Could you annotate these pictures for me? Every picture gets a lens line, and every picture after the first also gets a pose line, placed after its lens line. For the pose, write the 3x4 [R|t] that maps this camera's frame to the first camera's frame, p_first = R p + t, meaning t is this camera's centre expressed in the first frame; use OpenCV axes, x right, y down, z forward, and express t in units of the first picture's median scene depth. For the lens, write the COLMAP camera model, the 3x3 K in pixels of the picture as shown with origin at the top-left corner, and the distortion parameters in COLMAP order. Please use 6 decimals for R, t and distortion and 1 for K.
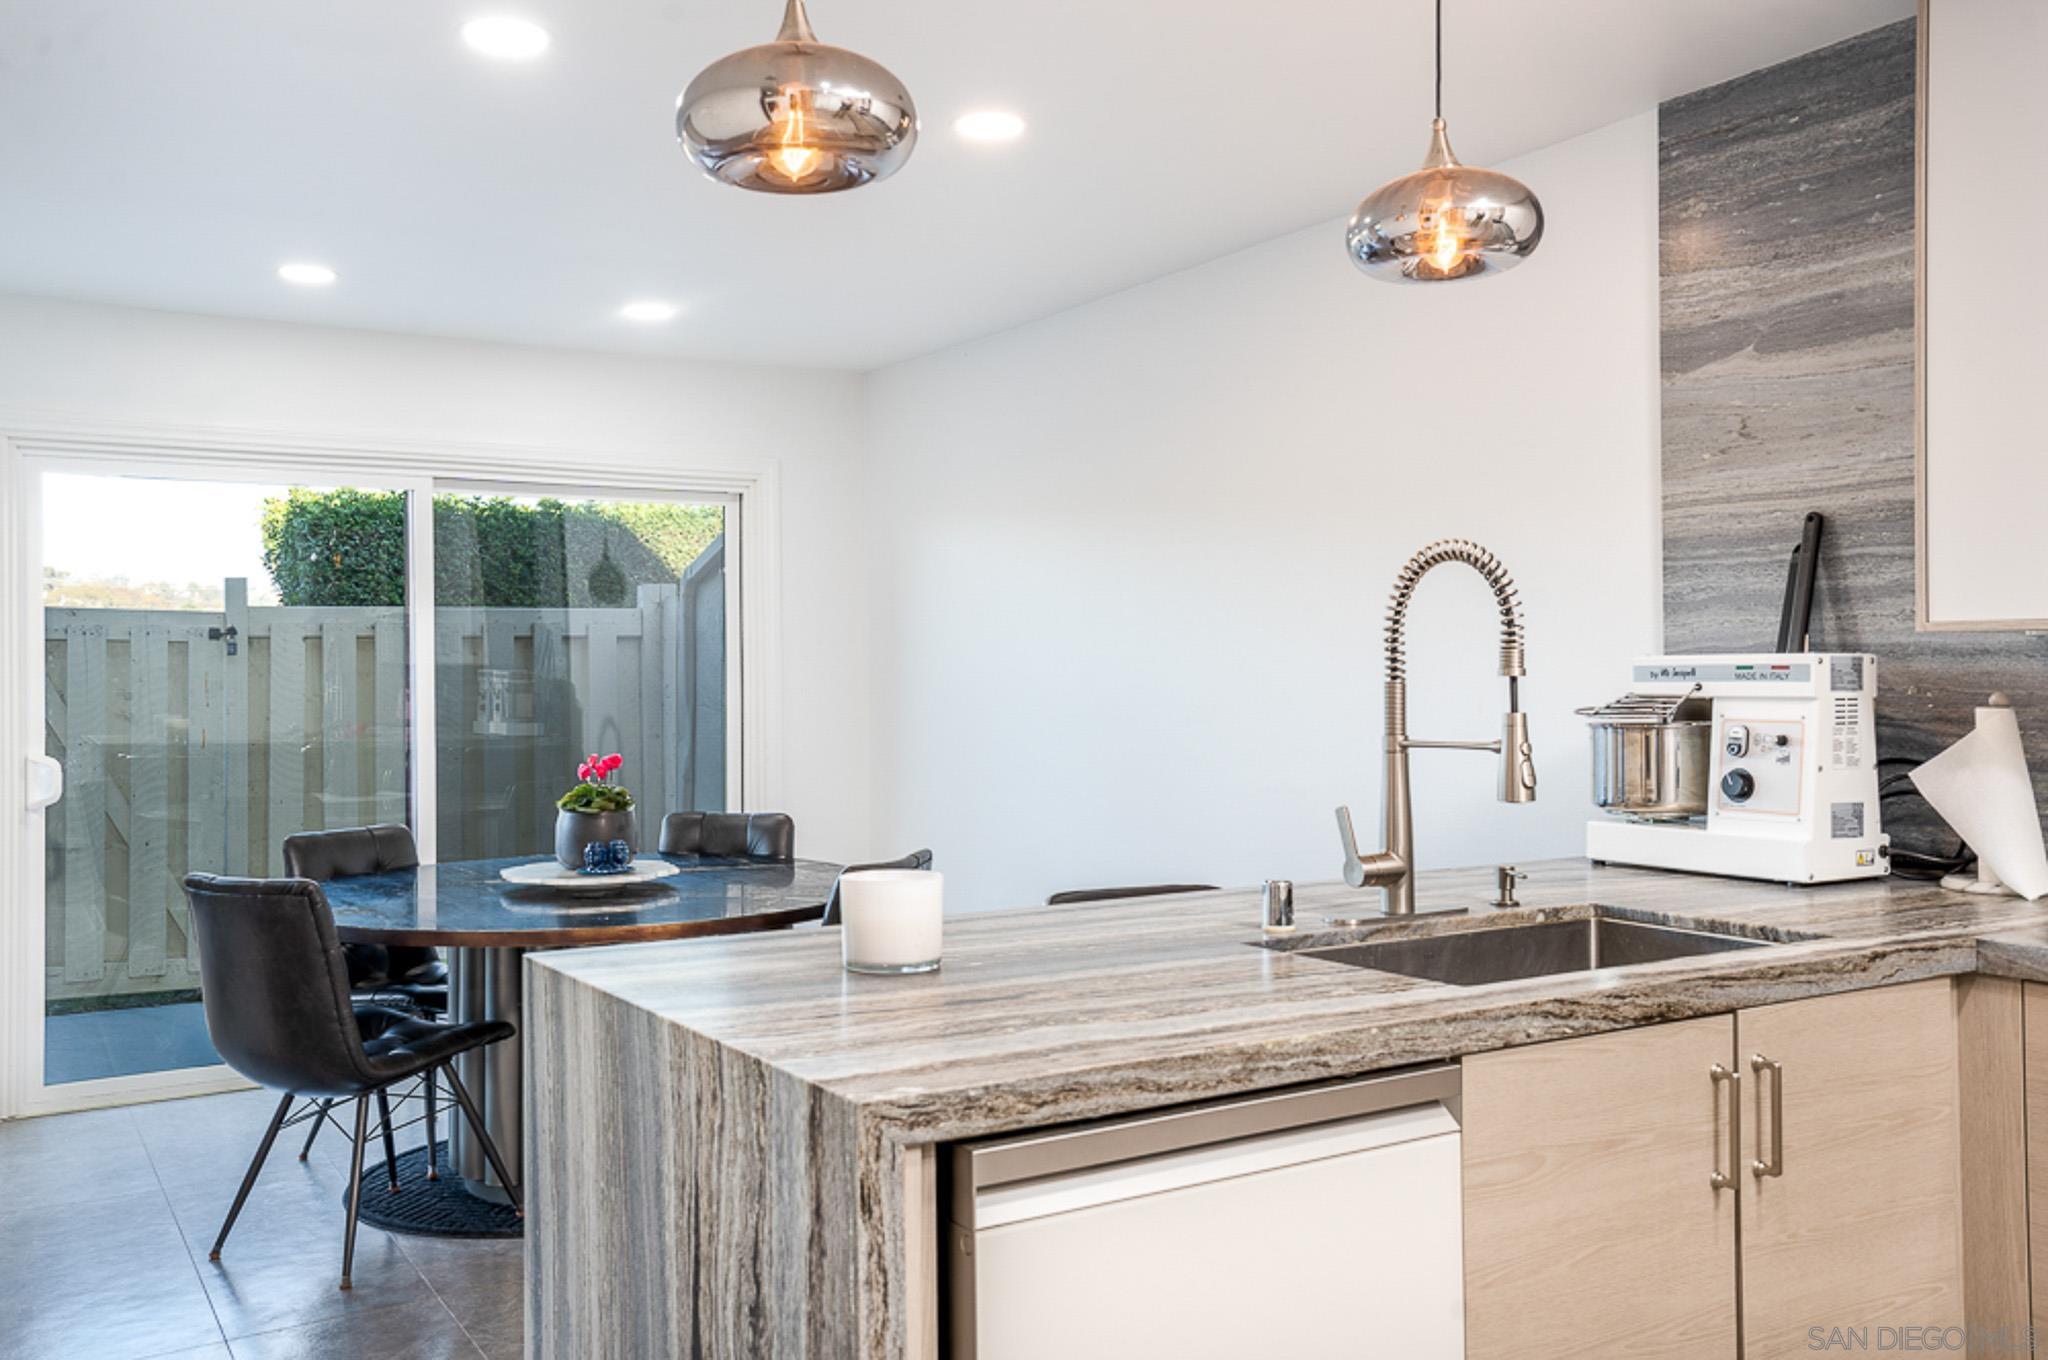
lens RADIAL K [[1730.1, 0, 1025.1], [0, 1730.1, 667.0], [0, 0, 1]] dist [-0.000960, 0.101961]
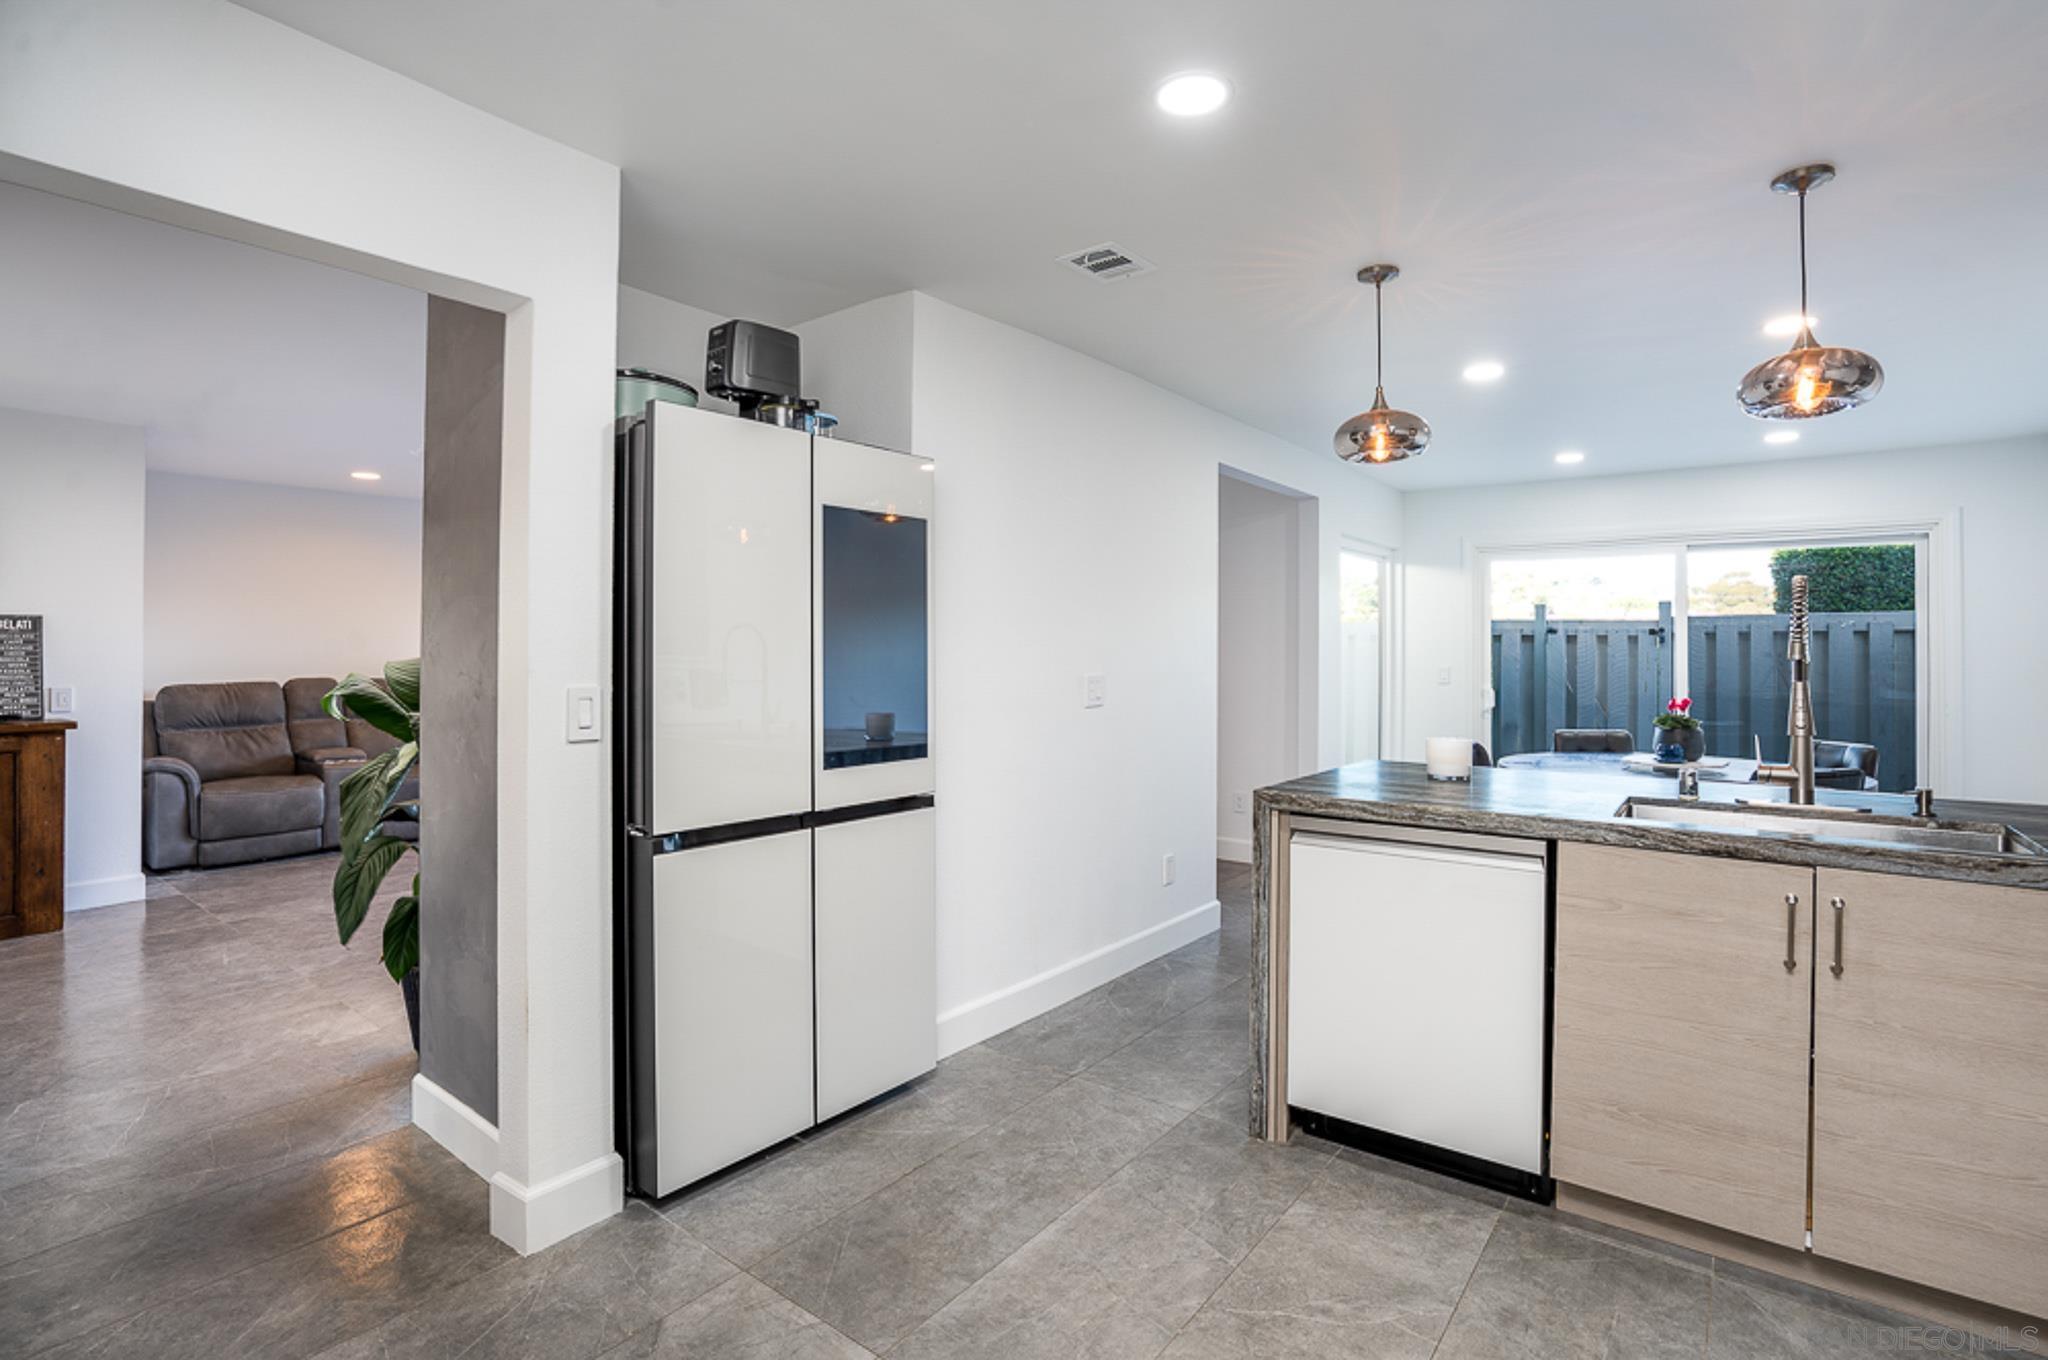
lens RADIAL K [[974.5, 0, 1030.9], [0, 974.5, 646.5], [0, 0, 1]] dist [-0.065445, 0.023102]
pose [[0.352465, 0.002241, -0.935822, 0.618436], [-0.004087, 0.999991, 0.000856, -0.002747], [0.935816, 0.003523, 0.352472, 0.005132]]
